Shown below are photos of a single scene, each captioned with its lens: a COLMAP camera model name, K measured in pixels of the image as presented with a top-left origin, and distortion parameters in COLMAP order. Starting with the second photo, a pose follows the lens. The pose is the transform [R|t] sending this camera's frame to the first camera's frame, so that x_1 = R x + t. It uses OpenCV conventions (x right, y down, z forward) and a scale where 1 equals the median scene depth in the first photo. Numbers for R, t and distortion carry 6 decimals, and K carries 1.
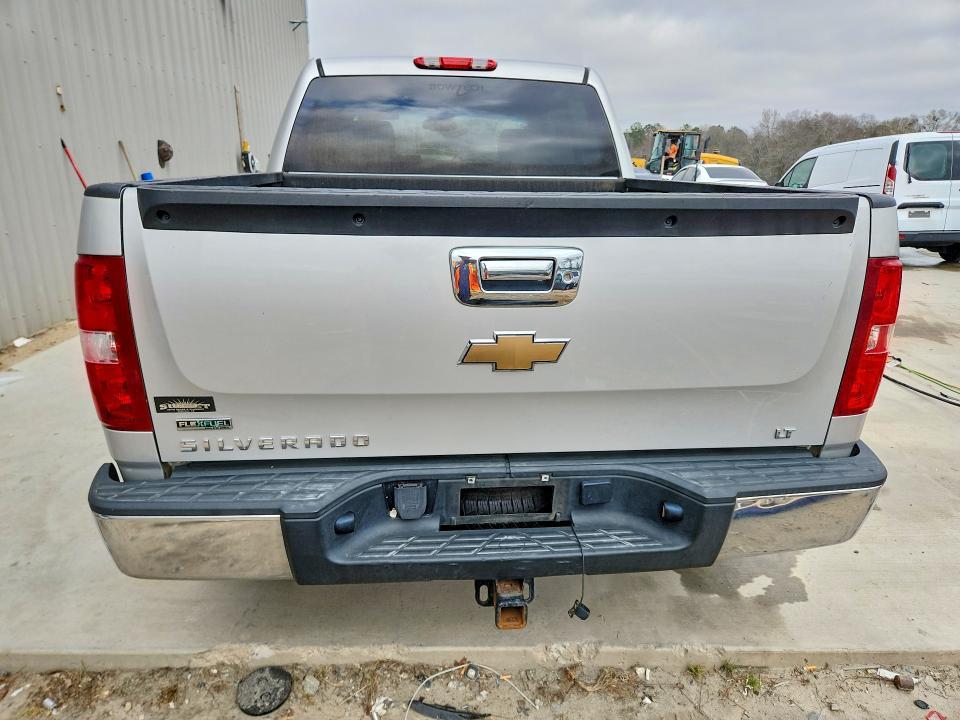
lens RADIAL K [[647.8, 0, 477.2], [0, 647.8, 366.7], [0, 0, 1]] dist [0.076678, -0.065354]
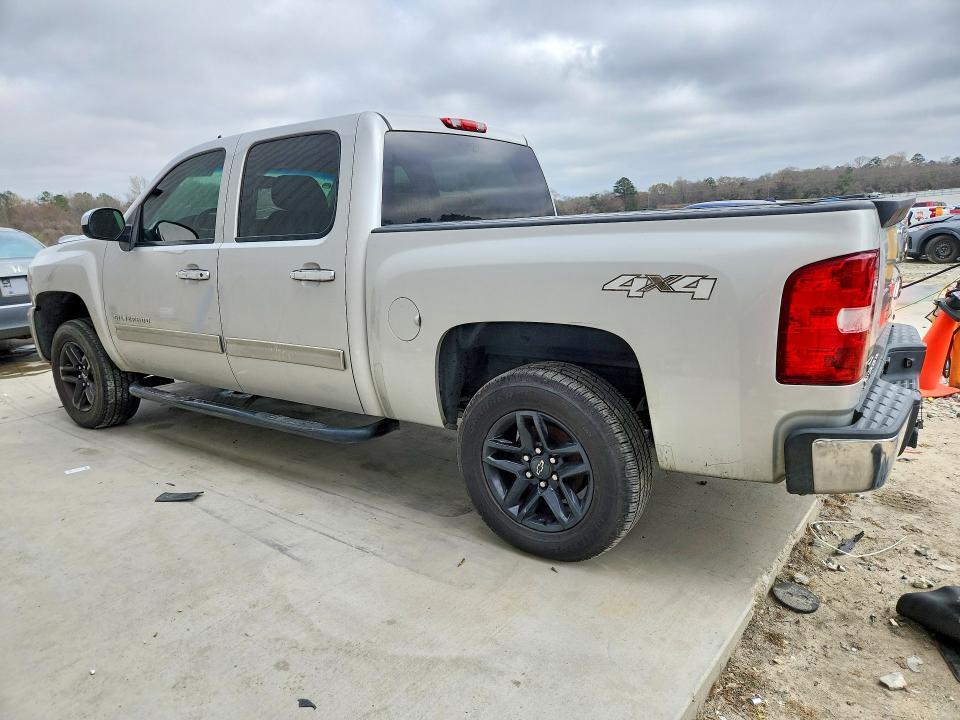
lens RADIAL K [[647.8, 0, 477.2], [0, 647.8, 366.7], [0, 0, 1]] dist [0.076678, -0.065354]
pose [[0.633071, -0.216050, 0.743333, -0.959612], [0.283498, 0.958256, 0.037073, -0.097936], [-0.720313, 0.187263, 0.667894, 0.310244]]
